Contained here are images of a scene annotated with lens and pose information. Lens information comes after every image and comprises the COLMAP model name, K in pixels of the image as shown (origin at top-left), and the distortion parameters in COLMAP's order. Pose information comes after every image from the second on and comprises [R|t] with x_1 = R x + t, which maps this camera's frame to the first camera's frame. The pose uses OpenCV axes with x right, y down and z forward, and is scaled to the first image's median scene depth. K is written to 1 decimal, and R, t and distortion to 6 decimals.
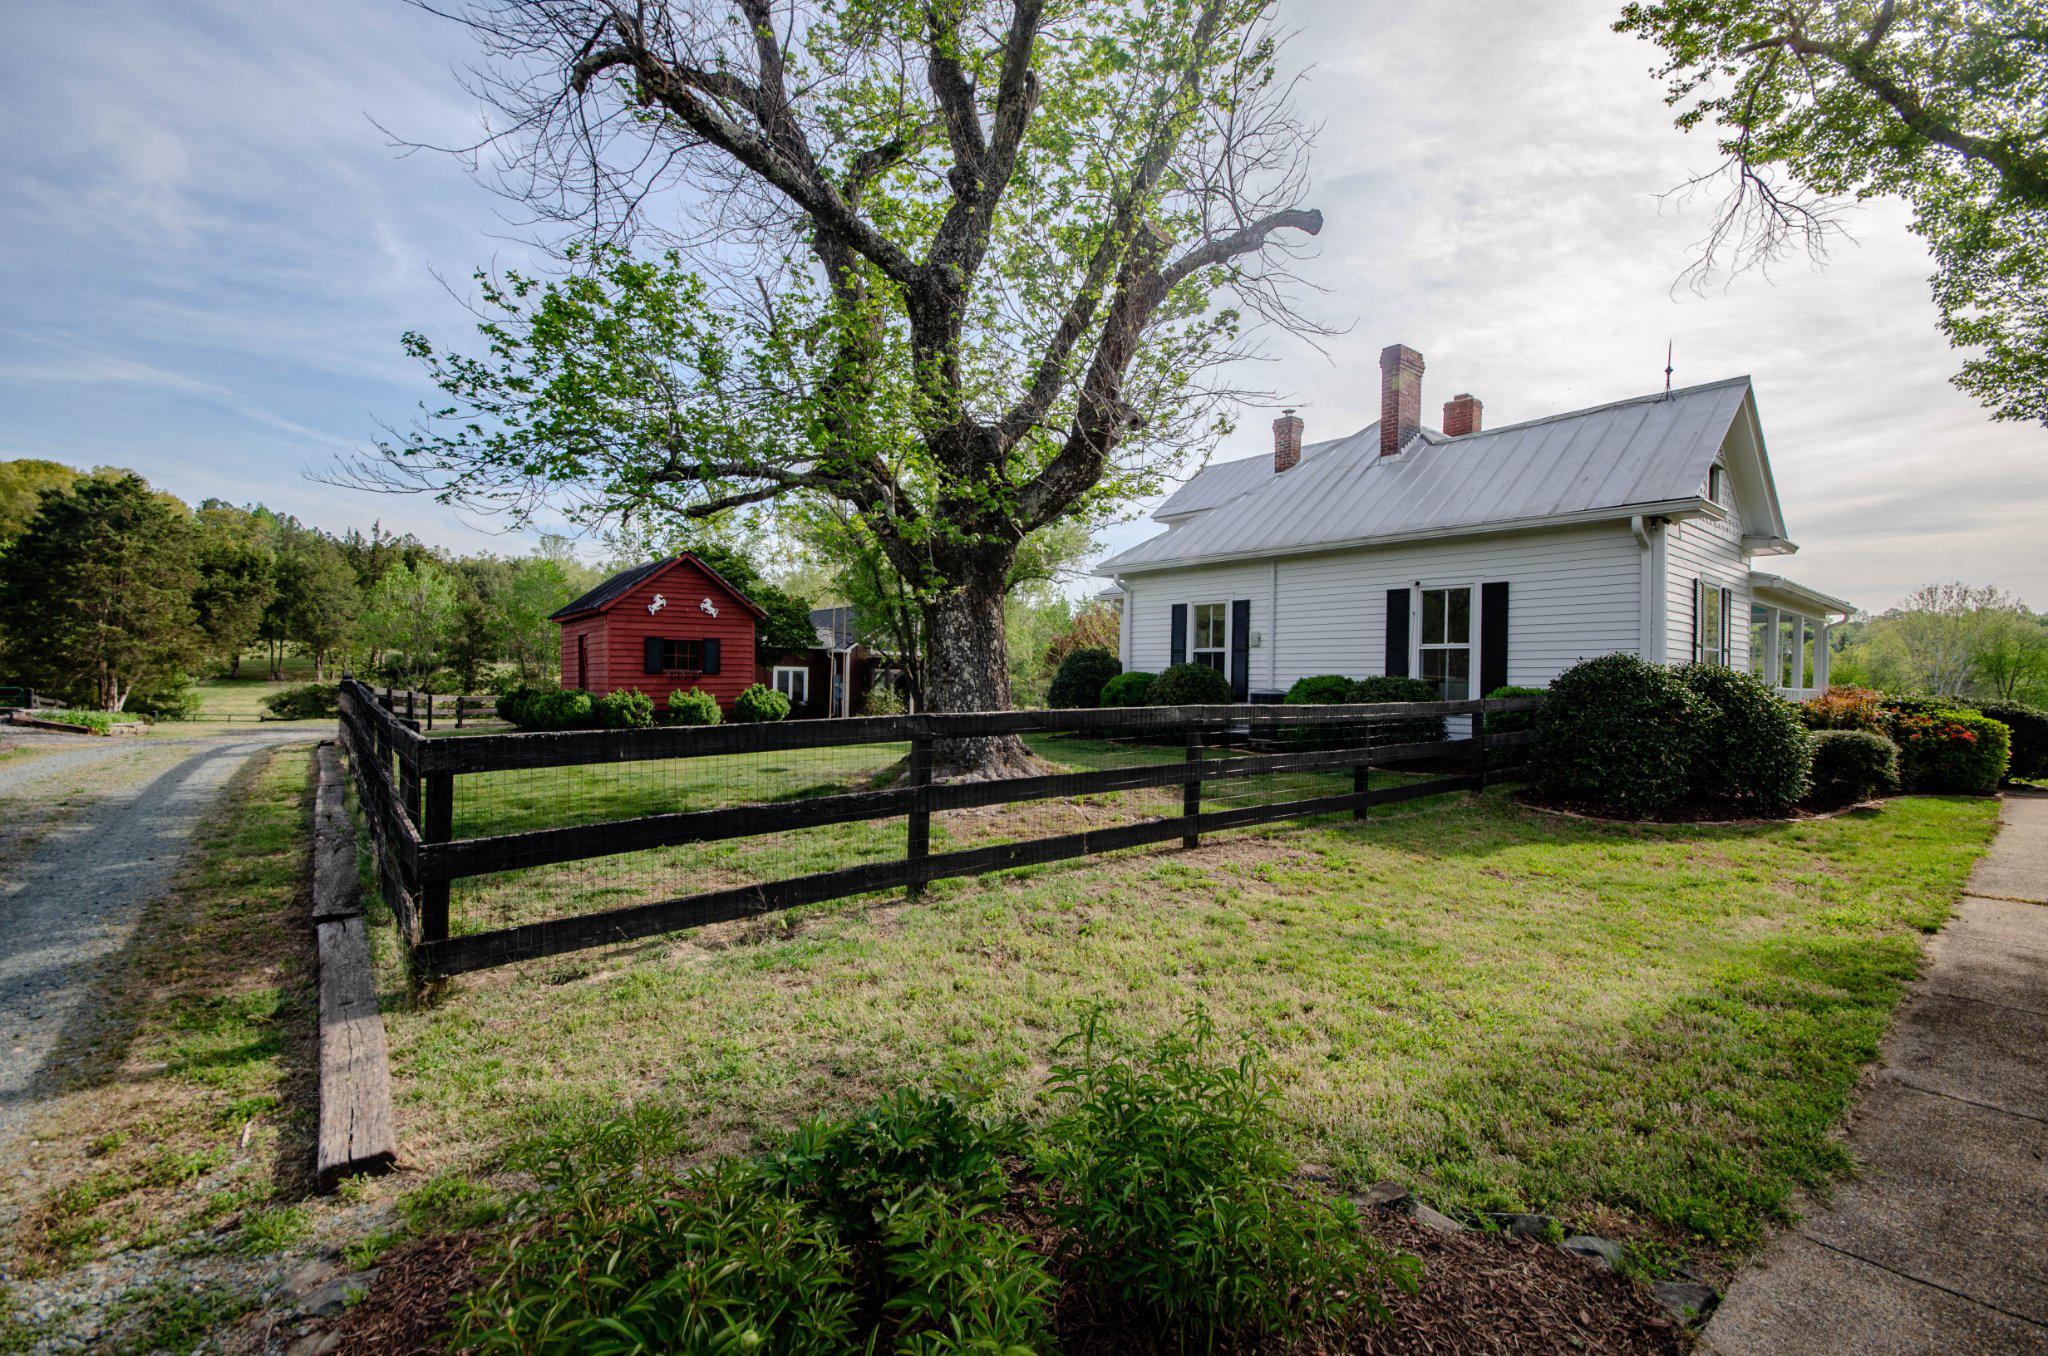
lens RADIAL K [[908.9, 0, 1027.9], [0, 908.9, 675.9], [0, 0, 1]] dist [-0.003918, -0.001579]
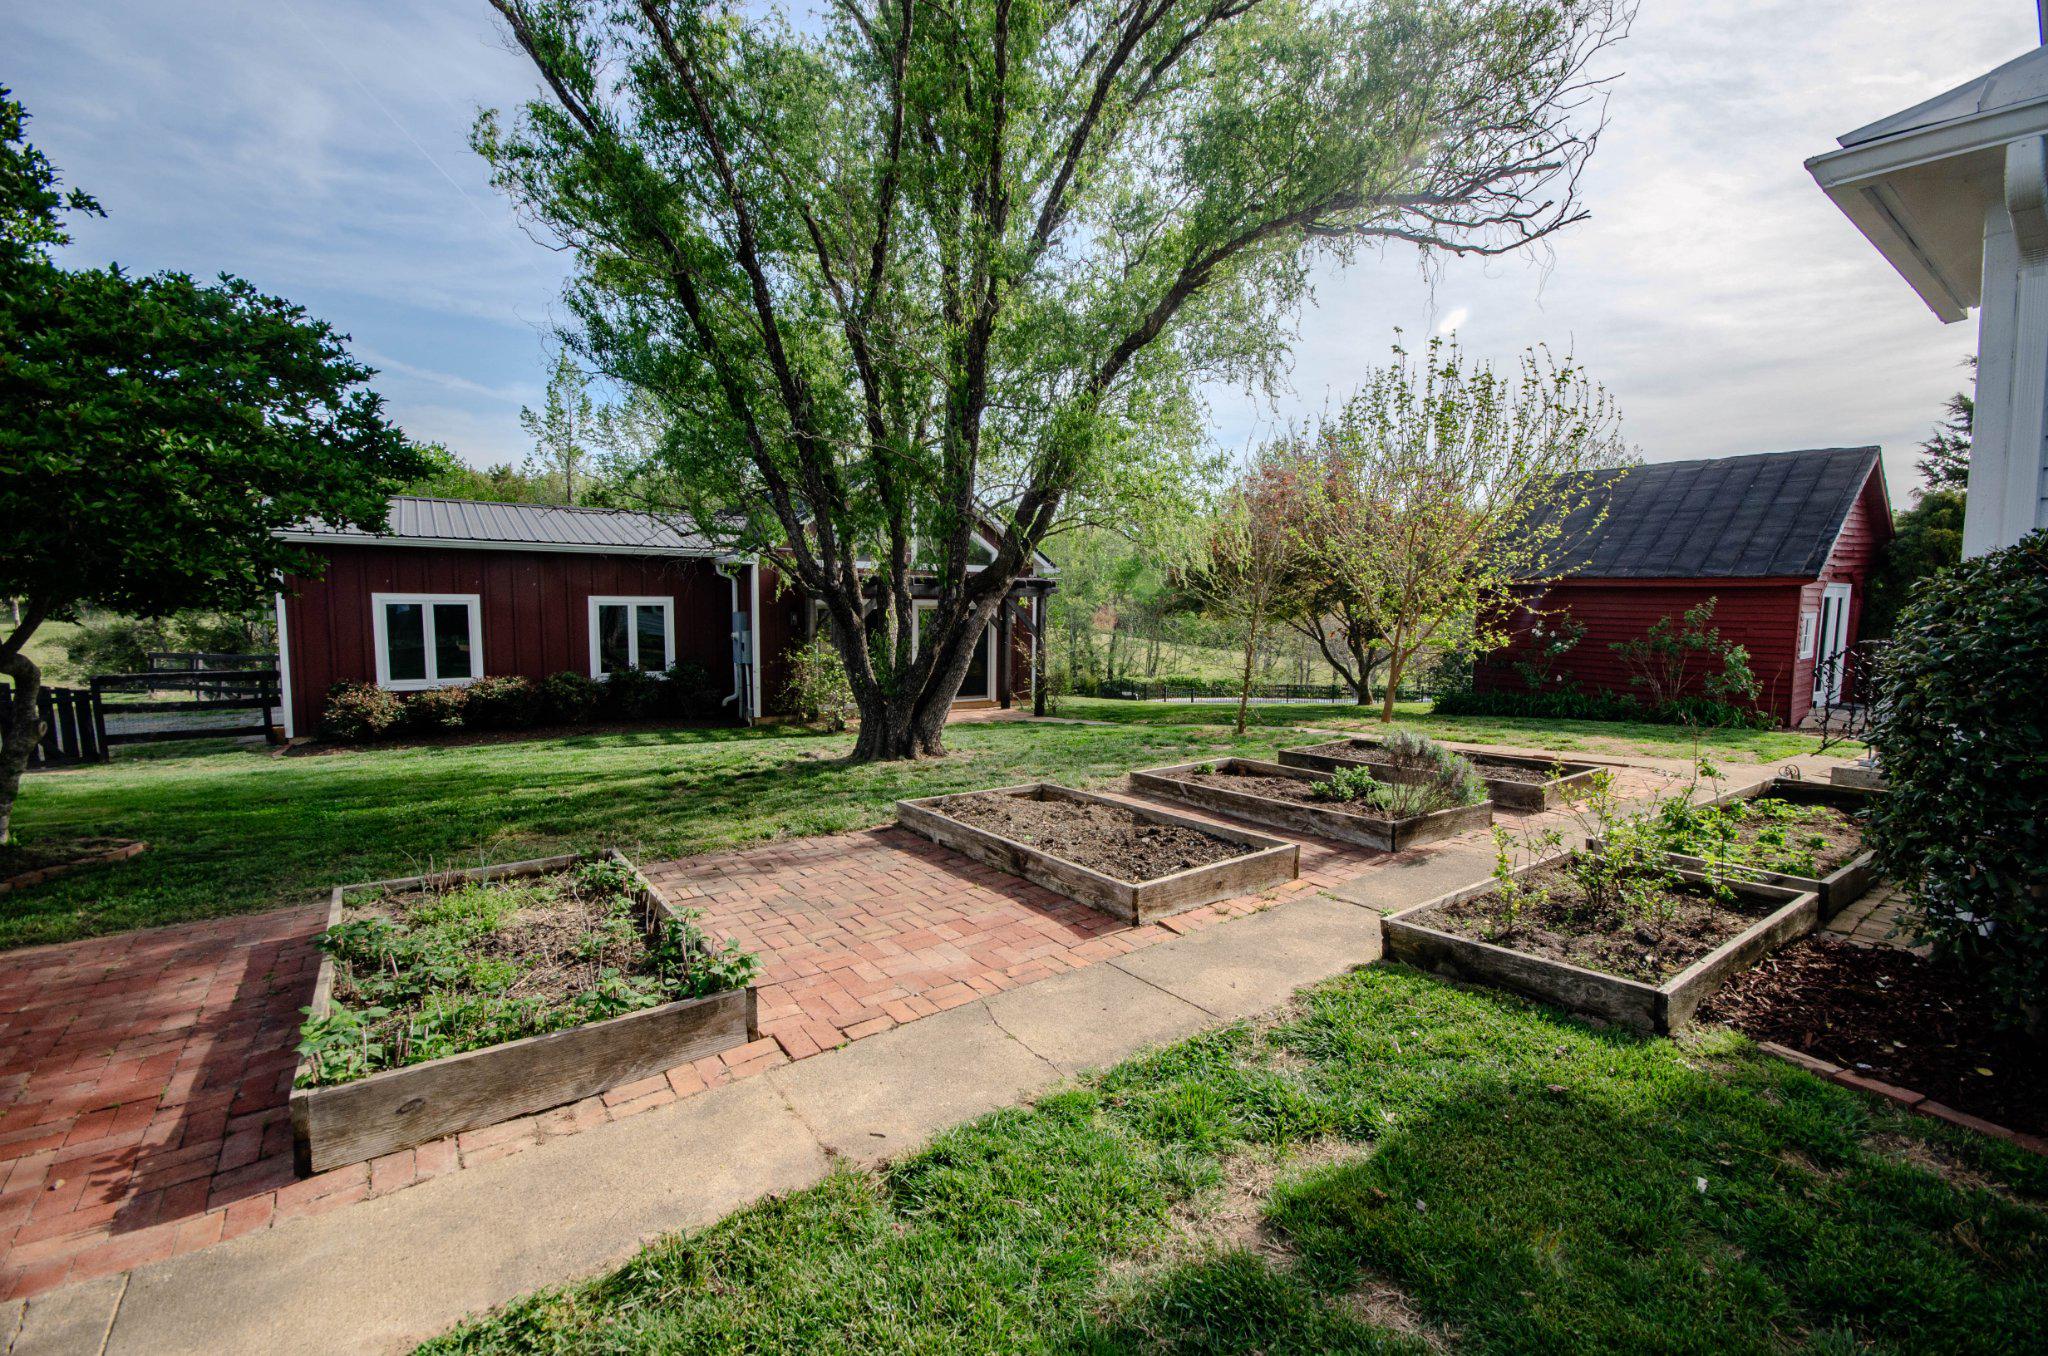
lens RADIAL K [[908.9, 0, 1022.9], [0, 908.9, 682.5], [0, 0, 1]] dist [-0.003918, -0.001579]
pose [[0.998122, -0.003521, -0.061149, -0.032092], [0.009386, 0.995348, 0.095890, -0.007730], [0.060527, -0.096284, 0.993512, 0.493833]]
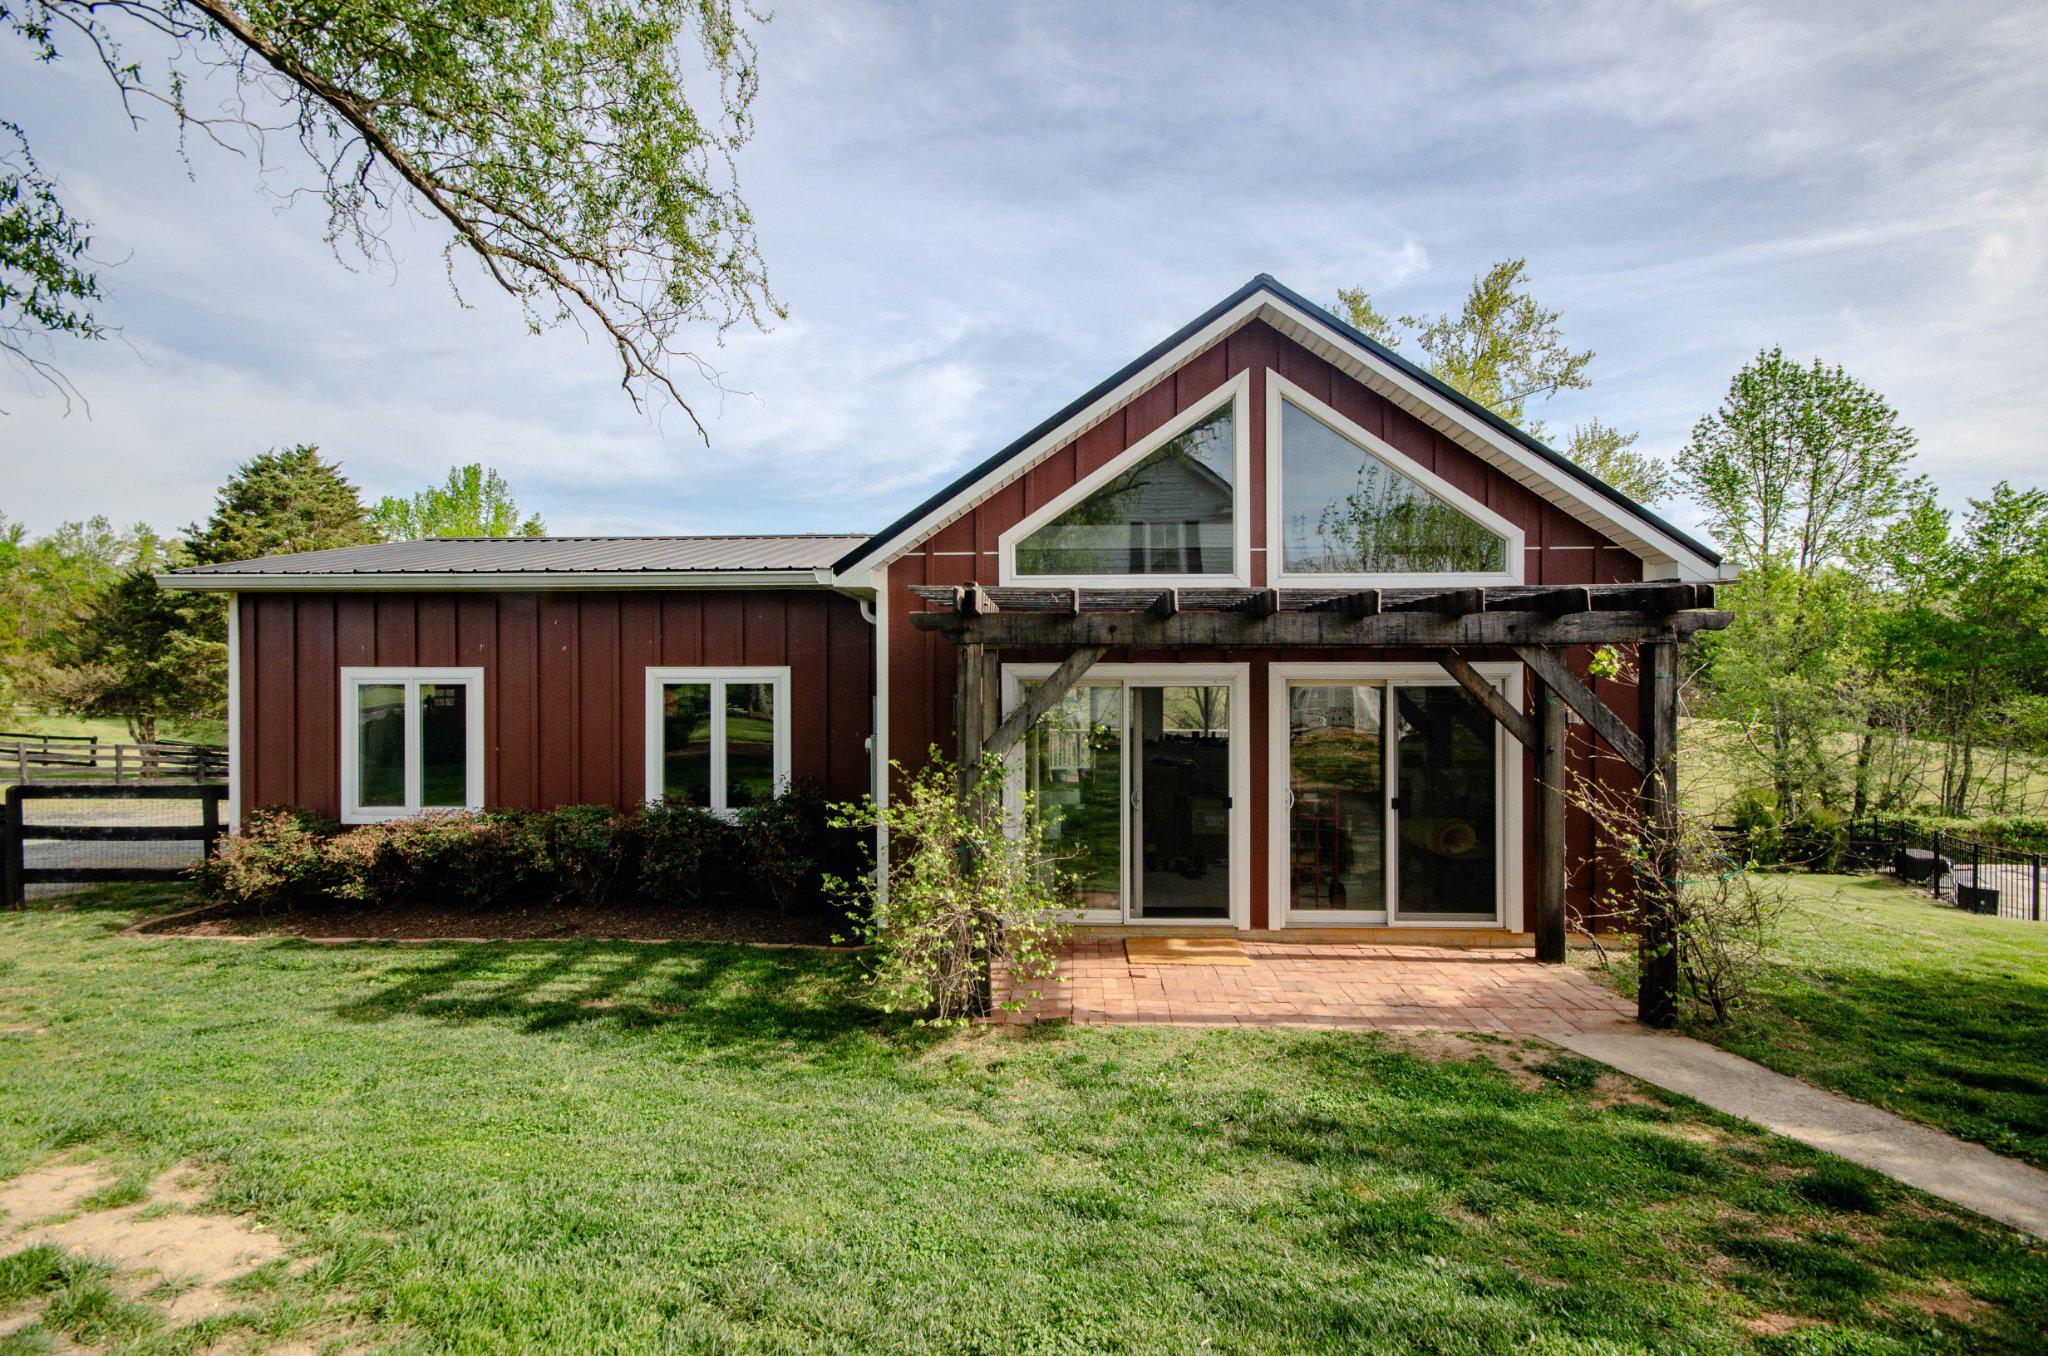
lens RADIAL K [[908.9, 0, 1027.6], [0, 908.9, 690.1], [0, 0, 1]] dist [-0.003918, -0.001579]
pose [[0.765113, -0.018136, -0.643640, -0.033606], [0.020255, 0.999786, -0.004093, -0.000765], [0.643577, -0.009905, 0.765317, 0.773262]]
